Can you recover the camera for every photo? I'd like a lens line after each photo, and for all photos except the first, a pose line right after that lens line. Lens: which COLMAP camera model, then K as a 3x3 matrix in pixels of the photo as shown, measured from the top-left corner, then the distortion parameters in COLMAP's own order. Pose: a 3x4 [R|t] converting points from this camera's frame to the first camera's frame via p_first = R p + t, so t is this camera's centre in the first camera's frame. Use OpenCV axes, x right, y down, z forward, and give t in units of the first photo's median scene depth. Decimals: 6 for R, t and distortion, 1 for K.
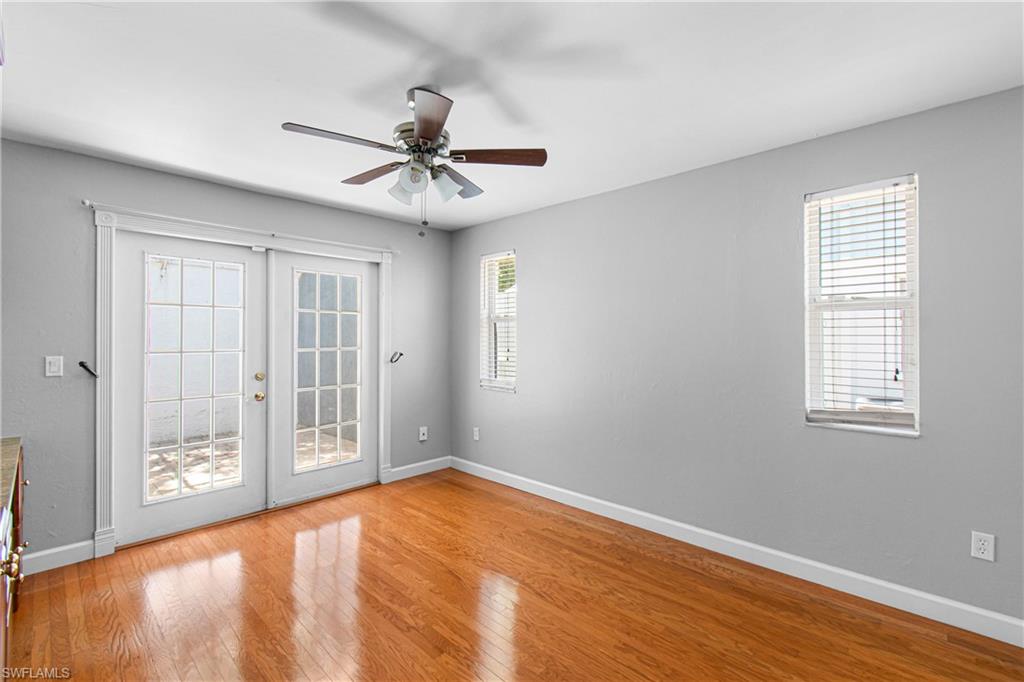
lens RADIAL K [[455.1, 0, 520.2], [0, 455.1, 338.0], [0, 0, 1]] dist [0.005768, -0.000328]
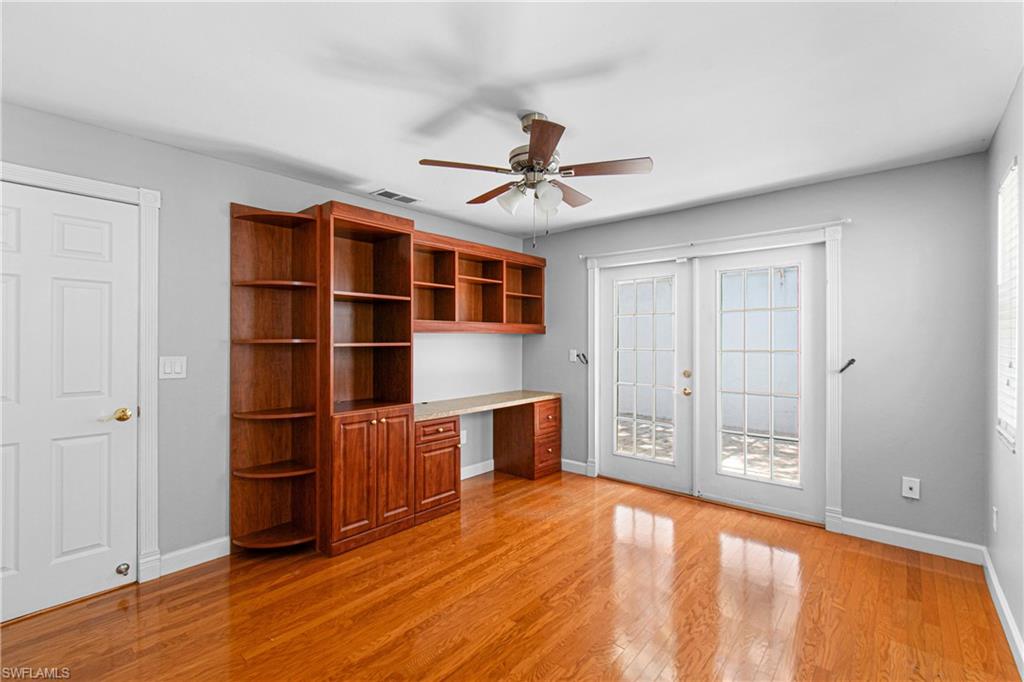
lens RADIAL K [[454.9, 0, 514.6], [0, 454.9, 343.2], [0, 0, 1]] dist [0.001072, -0.000196]
pose [[0.050198, 0.008677, -0.998702, 0.516634], [-0.001414, 0.999962, 0.008617, 0.000574], [0.998738, 0.000980, 0.050209, 0.521173]]
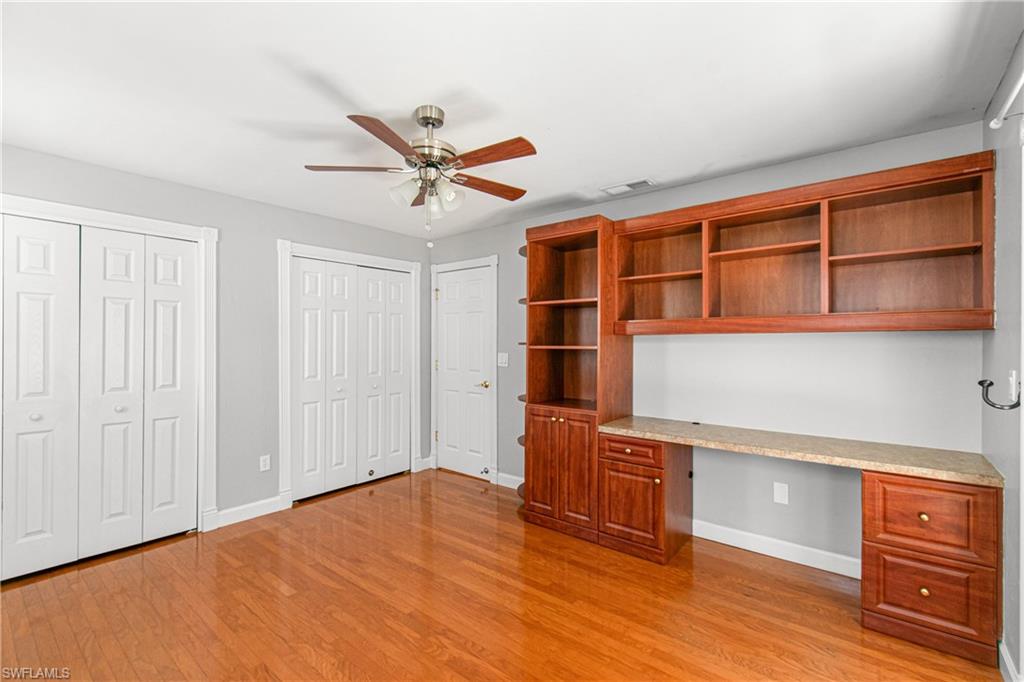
lens RADIAL K [[448.4, 0, 512.0], [0, 448.4, 341.0], [0, 0, 1]] dist [-0.001317, -0.000198]
pose [[-0.997094, 0.001743, -0.076155, -0.191946], [0.001759, 0.999998, -0.000145, -0.002107], [0.076154, -0.000278, -0.997096, 1.196794]]
